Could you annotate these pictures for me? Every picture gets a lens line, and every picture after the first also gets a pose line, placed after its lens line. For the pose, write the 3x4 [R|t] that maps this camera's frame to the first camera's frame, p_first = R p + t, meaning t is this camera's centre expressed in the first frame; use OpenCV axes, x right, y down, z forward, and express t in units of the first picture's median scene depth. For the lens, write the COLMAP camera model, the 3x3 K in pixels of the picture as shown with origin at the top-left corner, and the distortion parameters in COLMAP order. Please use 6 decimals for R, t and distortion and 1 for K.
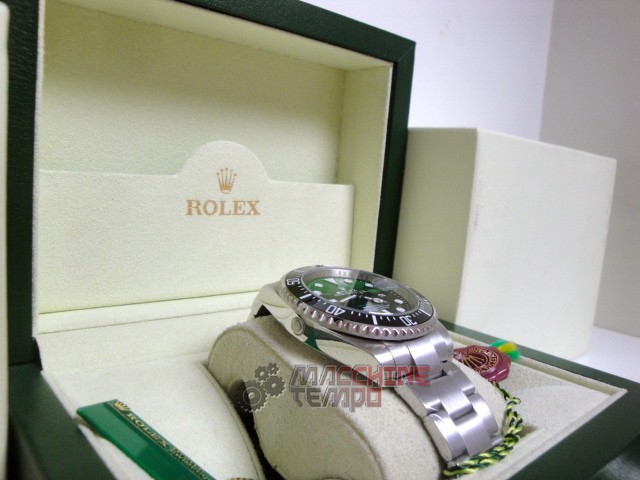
lens RADIAL K [[523.3, 0, 315.8], [0, 523.3, 242.7], [0, 0, 1]] dist [-0.127912, 0.047912]
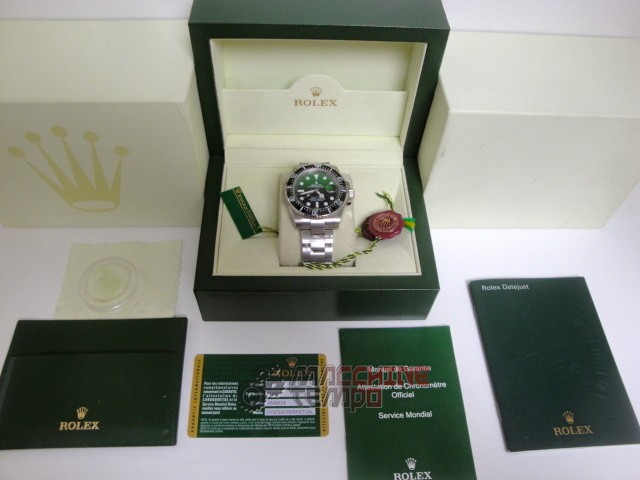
lens RADIAL K [[523.3, 0, 318.7], [0, 523.3, 238.1], [0, 0, 1]] dist [-0.127912, 0.047912]
pose [[0.767616, 0.492719, -0.409870, 0.942193], [-0.066390, 0.697202, 0.713793, -1.171264], [0.637462, -0.520708, 0.567895, -0.412546]]
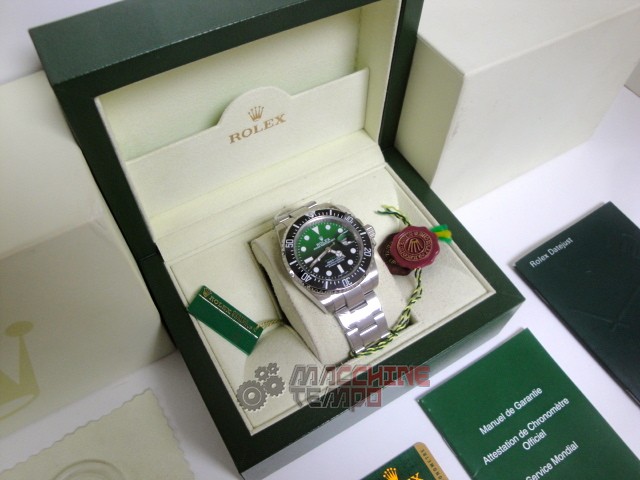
lens RADIAL K [[523.3, 0, 318.5], [0, 523.3, 234.0], [0, 0, 1]] dist [-0.127912, 0.047912]
pose [[0.981220, 0.125042, -0.146872, 0.227555], [0.026106, 0.668332, 0.743405, -0.930242], [0.191117, -0.733278, 0.652516, -0.073484]]
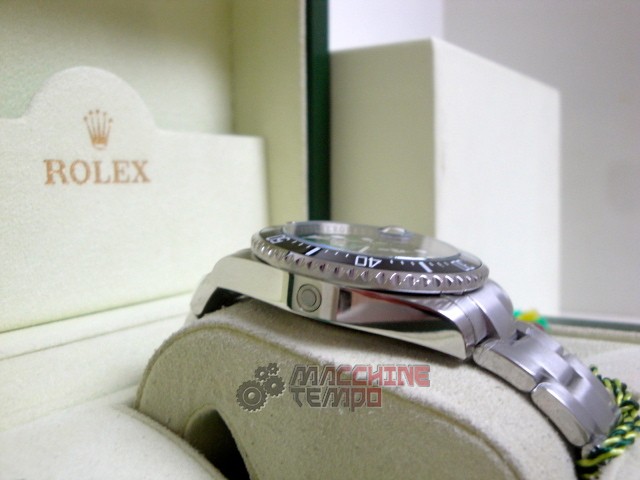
lens RADIAL K [[699.1, 0, 323.1], [0, 699.1, 233.6], [0, 0, 1]] dist [-0.020402, 0.000000]
pose [[0.947979, -0.121419, 0.294266, -0.183617], [0.138243, 0.989708, -0.036980, 0.080448], [-0.286747, 0.075737, 0.955008, 0.111972]]
